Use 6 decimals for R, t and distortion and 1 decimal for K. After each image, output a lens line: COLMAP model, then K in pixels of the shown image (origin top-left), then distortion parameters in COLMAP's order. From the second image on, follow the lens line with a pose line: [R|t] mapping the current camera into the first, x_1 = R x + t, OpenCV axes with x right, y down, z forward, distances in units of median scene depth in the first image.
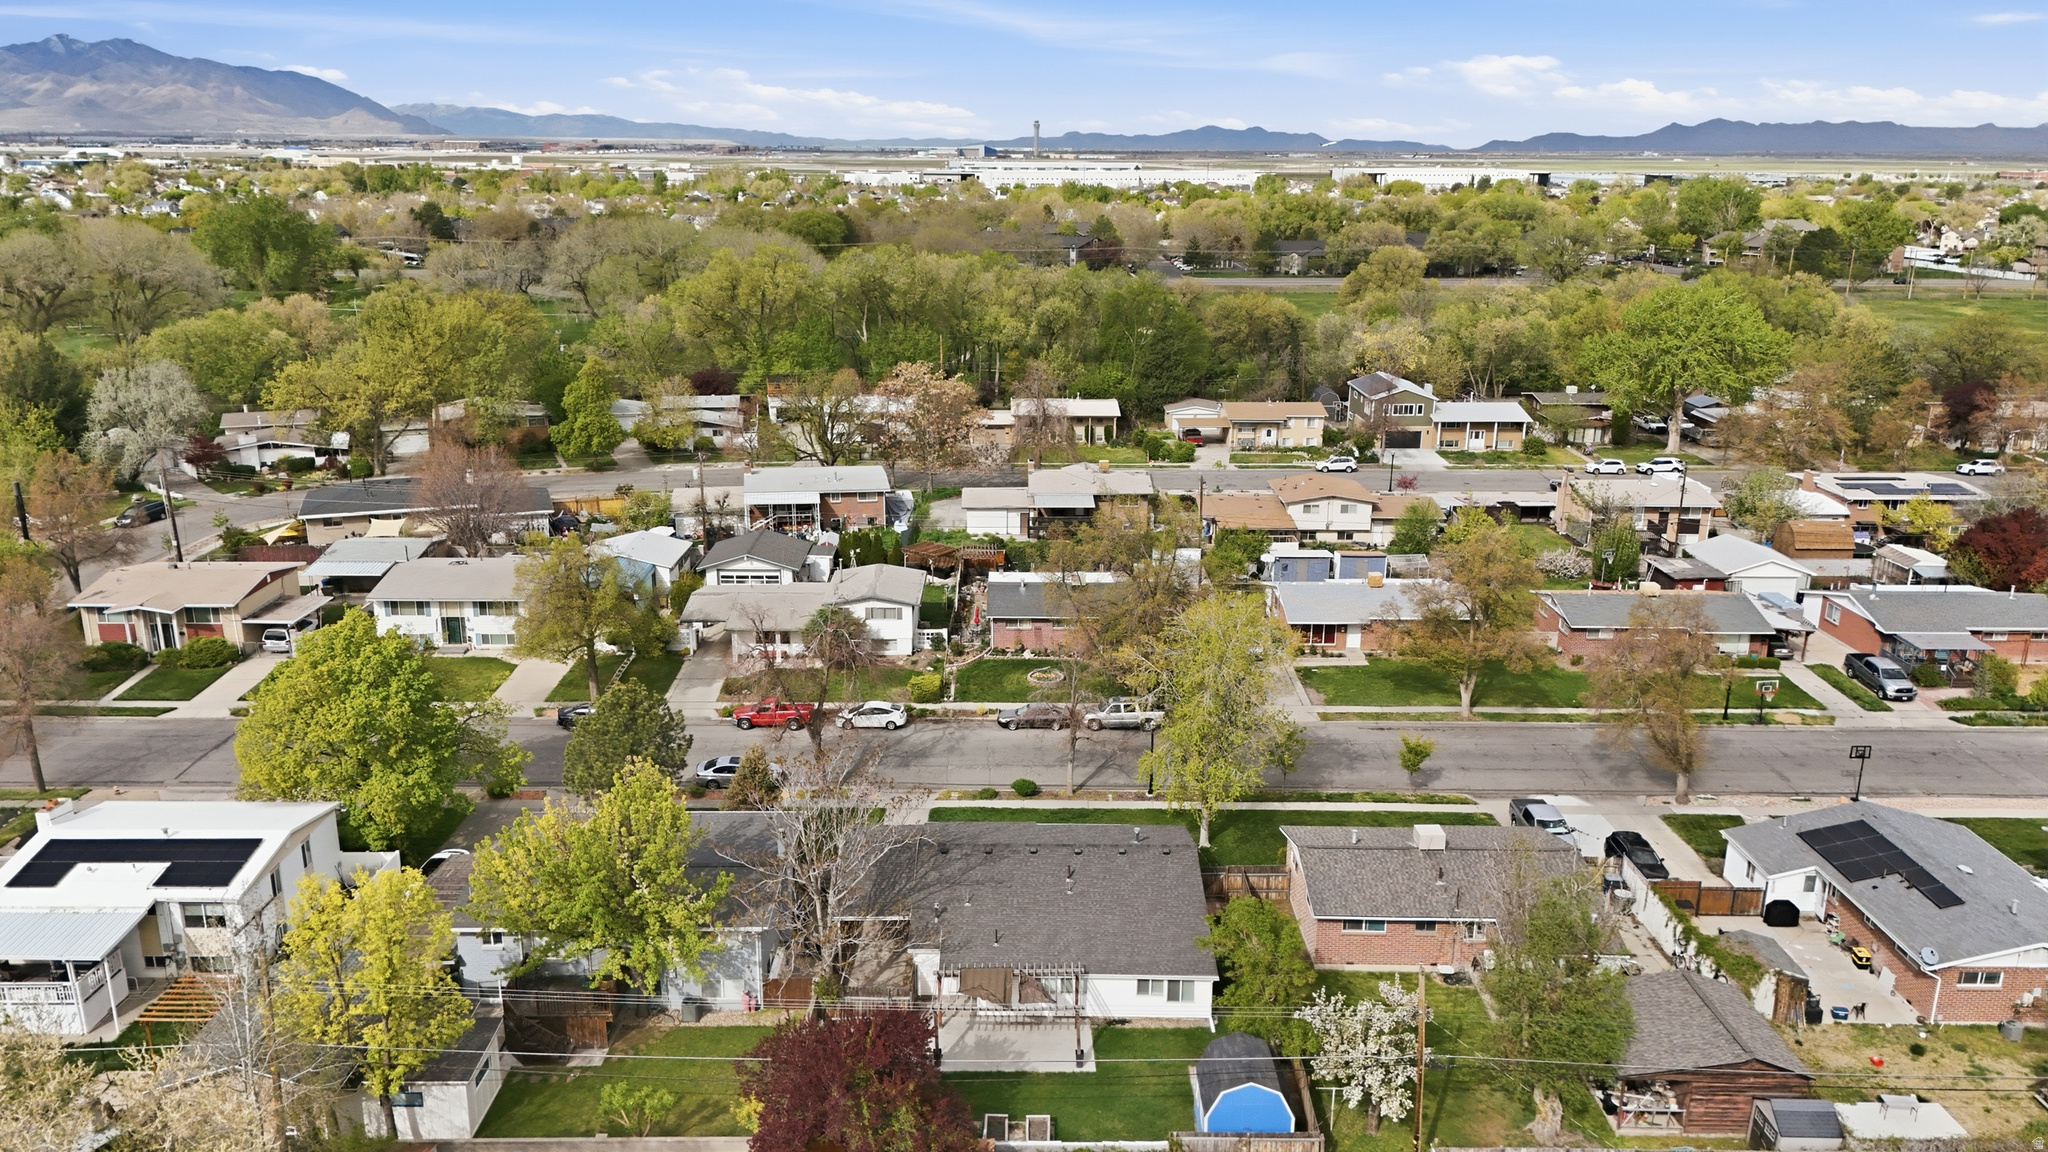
lens RADIAL K [[1483.4, 0, 1024.0], [0, 1483.4, 576.0], [0, 0, 1]] dist [0.095634, -0.114453]
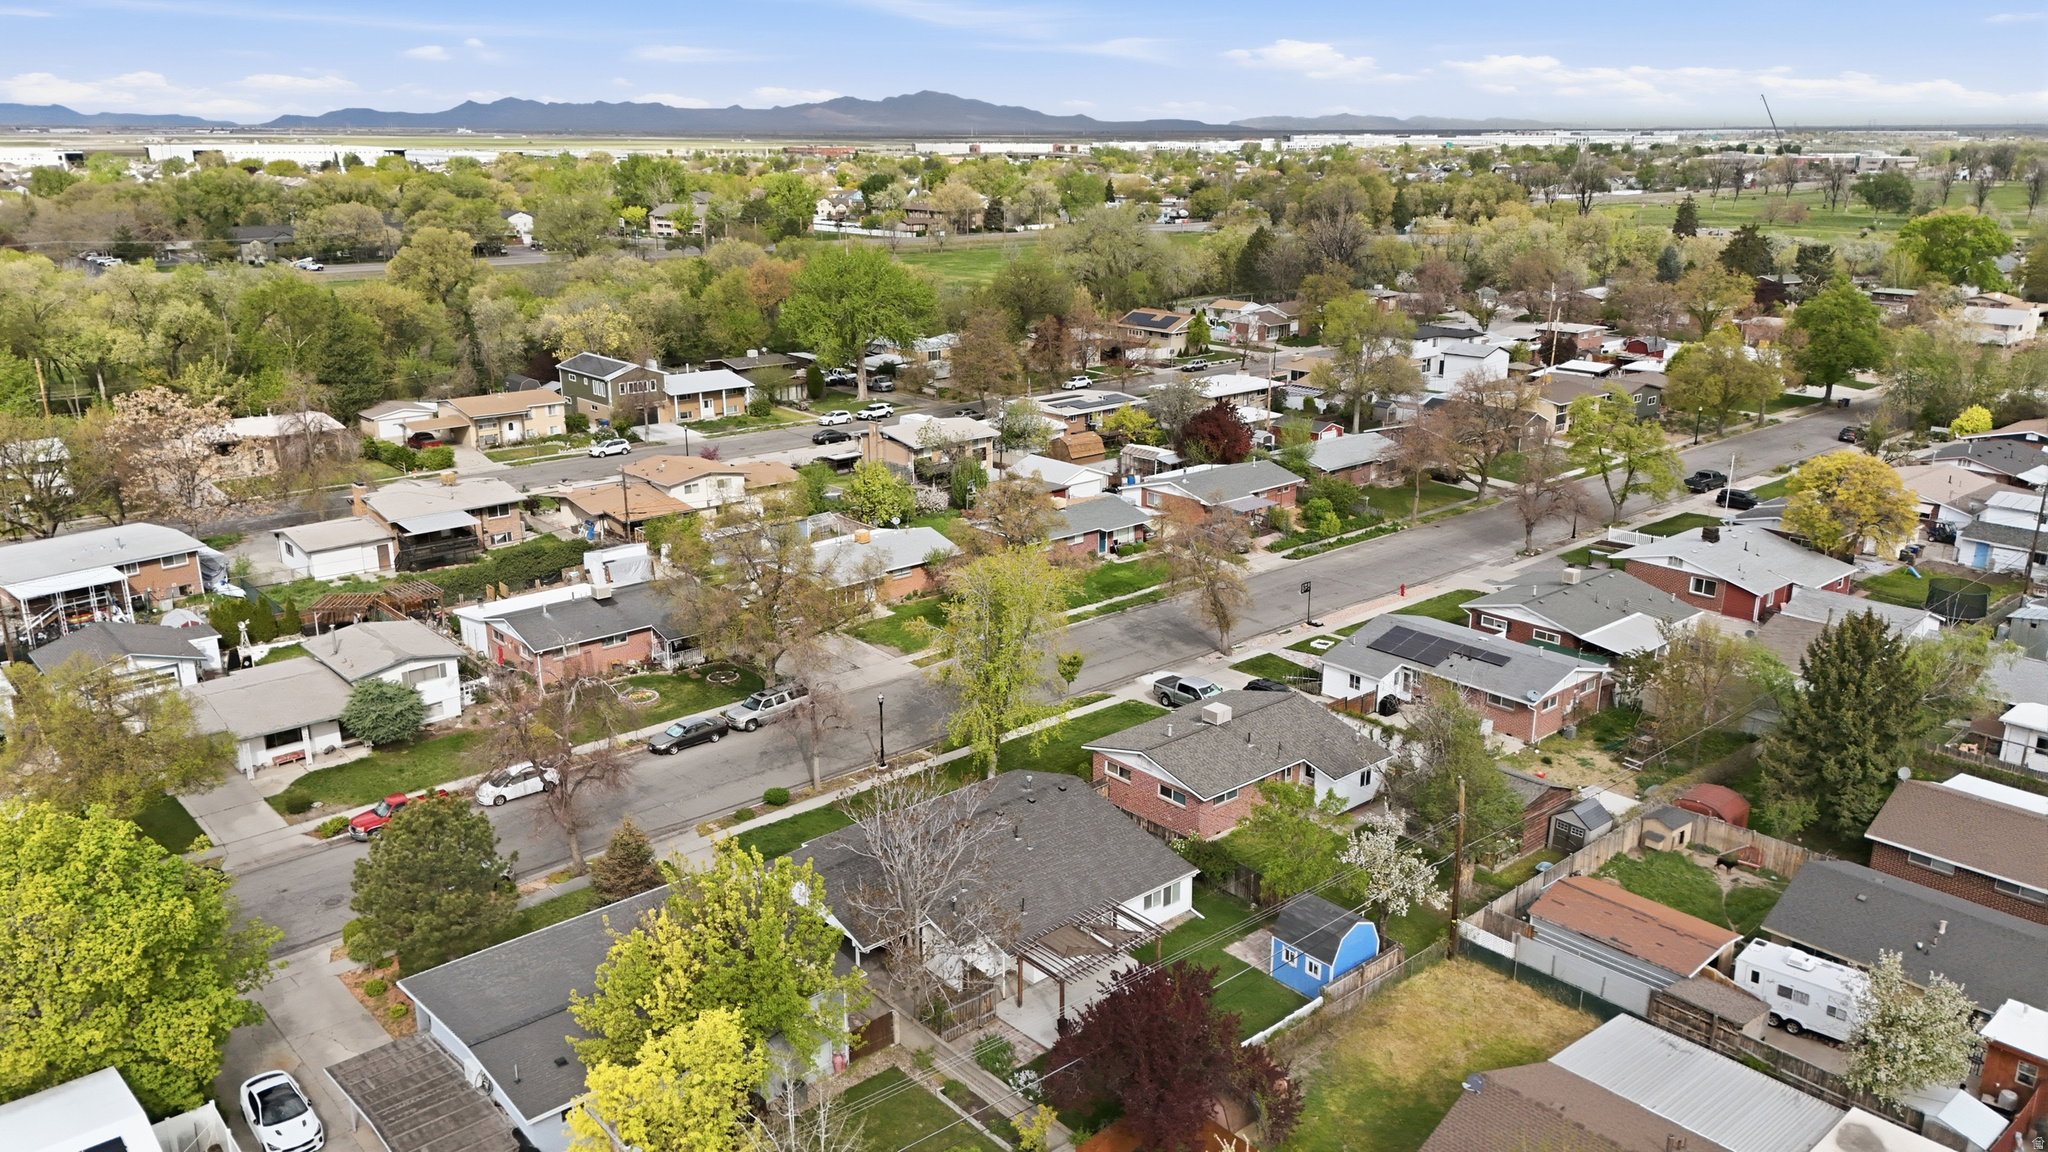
lens RADIAL K [[1475.3, 0, 1024.0], [0, 1475.3, 576.0], [0, 0, 1]] dist [0.080383, -0.109017]
pose [[0.752599, -0.193892, 0.629286, -0.276725], [0.183654, 0.979550, 0.082172, -0.028369], [-0.632350, 0.053728, 0.772818, 0.093029]]
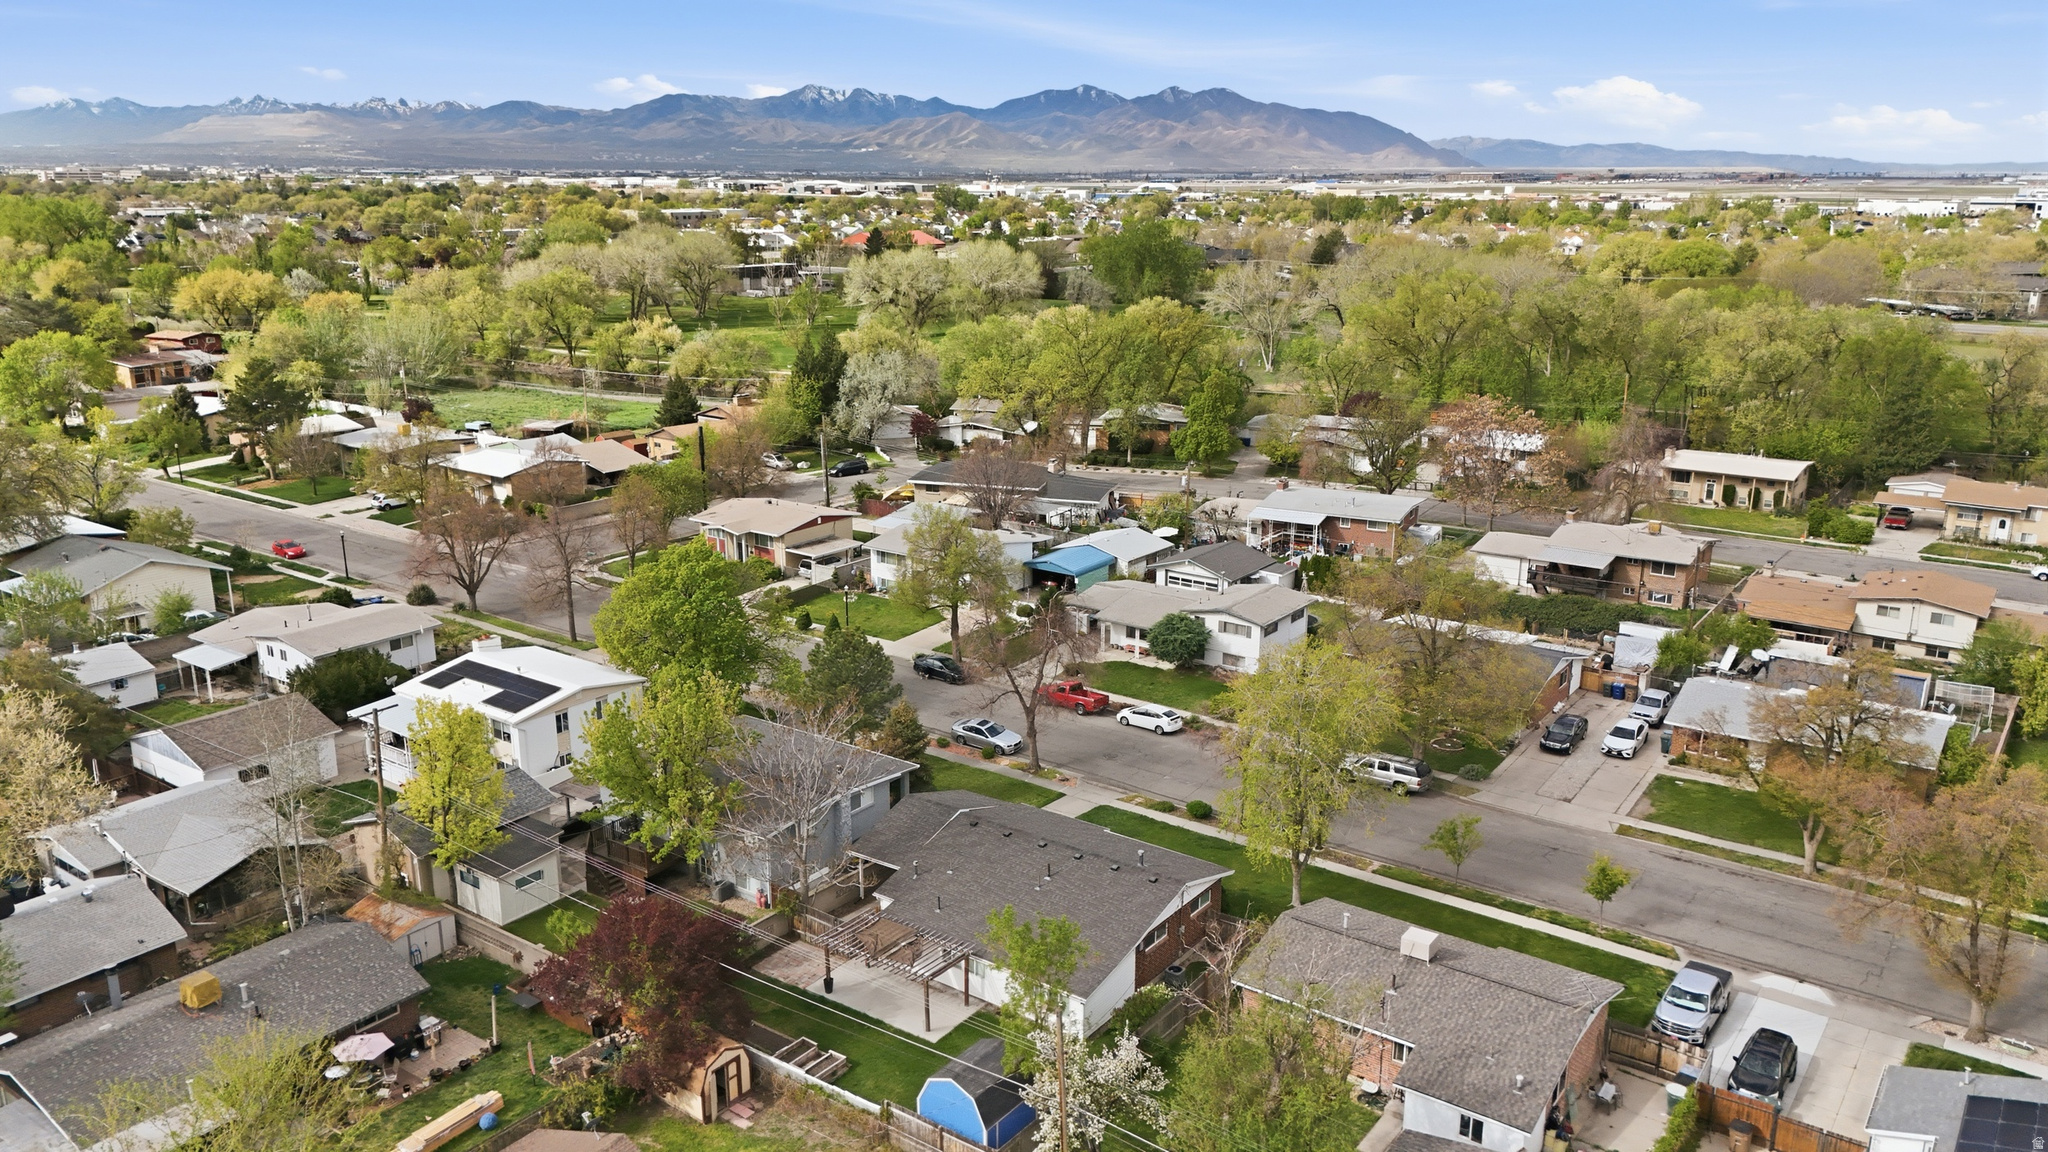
lens RADIAL K [[1483.4, 0, 1024.0], [0, 1483.4, 576.0], [0, 0, 1]] dist [0.095634, -0.114453]
pose [[0.812366, 0.149319, -0.563707, 0.271075], [-0.159855, 0.986654, 0.030984, -0.014521], [0.560810, 0.064941, 0.825394, 0.063105]]
